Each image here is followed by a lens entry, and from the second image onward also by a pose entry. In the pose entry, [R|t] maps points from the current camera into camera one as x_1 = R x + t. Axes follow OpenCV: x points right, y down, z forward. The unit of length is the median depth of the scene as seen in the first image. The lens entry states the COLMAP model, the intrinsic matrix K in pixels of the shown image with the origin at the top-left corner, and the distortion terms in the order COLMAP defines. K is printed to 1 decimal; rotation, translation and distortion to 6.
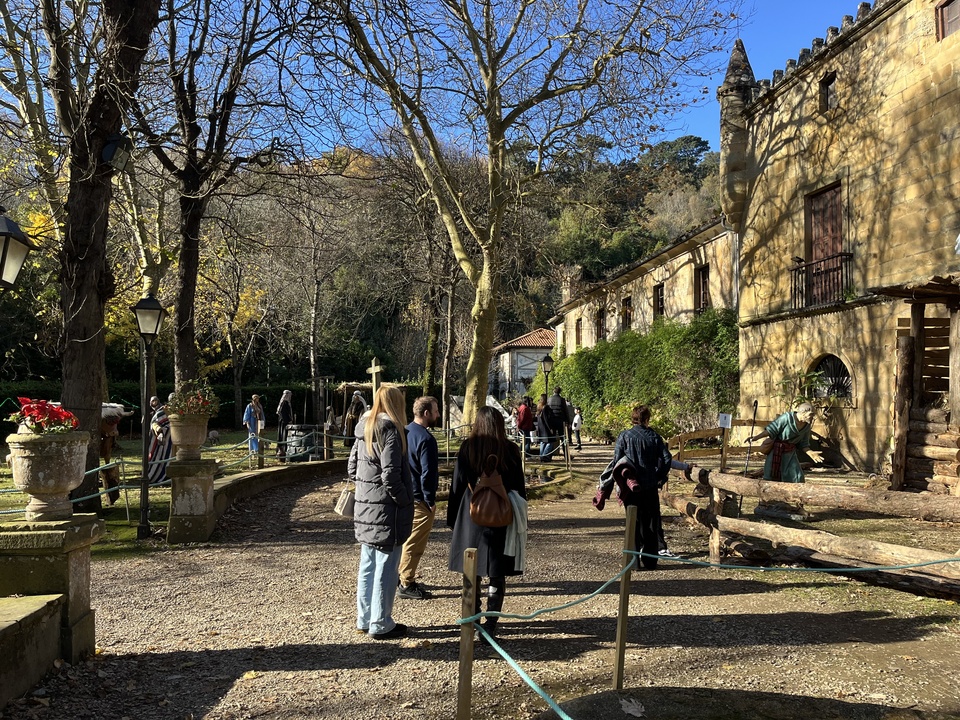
lens RADIAL K [[725.6, 0, 480.2], [0, 725.6, 367.6], [0, 0, 1]] dist [0.079047, -0.101838]
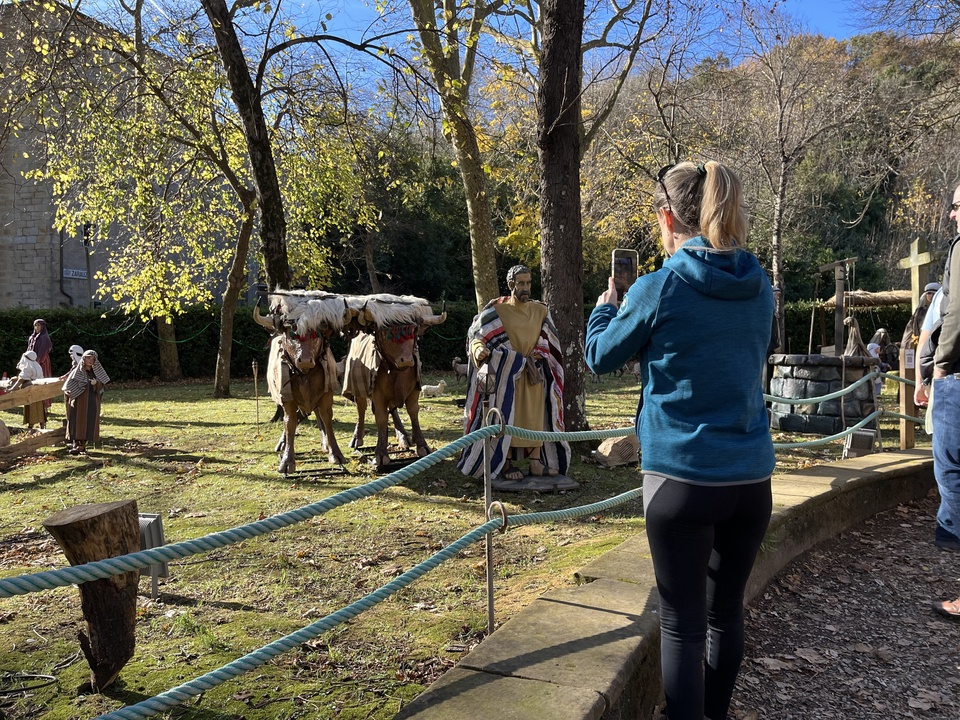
lens RADIAL K [[725.6, 0, 480.5], [0, 725.6, 360.1], [0, 0, 1]] dist [0.079047, -0.101838]
pose [[0.836747, 0.023400, -0.547090, -0.198556], [0.020452, 0.997054, 0.073926, 0.052184], [0.547208, -0.073046, 0.833803, 0.600329]]
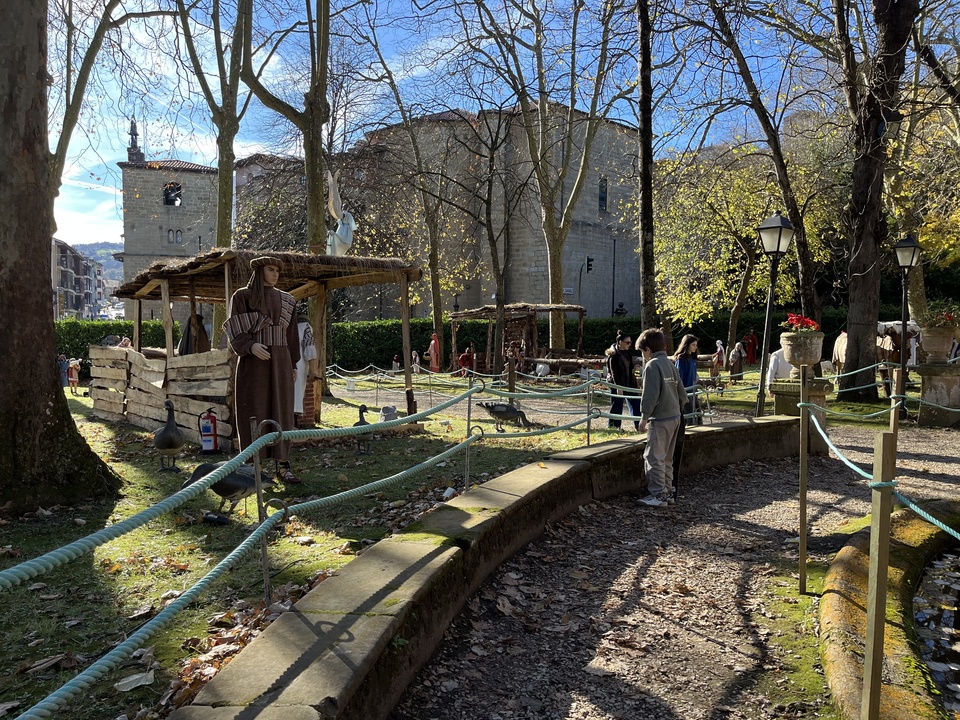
lens RADIAL K [[725.6, 0, 480.0], [0, 725.6, 361.6], [0, 0, 1]] dist [0.079047, -0.101838]
pose [[0.491121, 0.044099, -0.869974, 0.323474], [0.039476, 0.996565, 0.072801, -0.002076], [0.870196, -0.070097, 0.487693, -0.313134]]
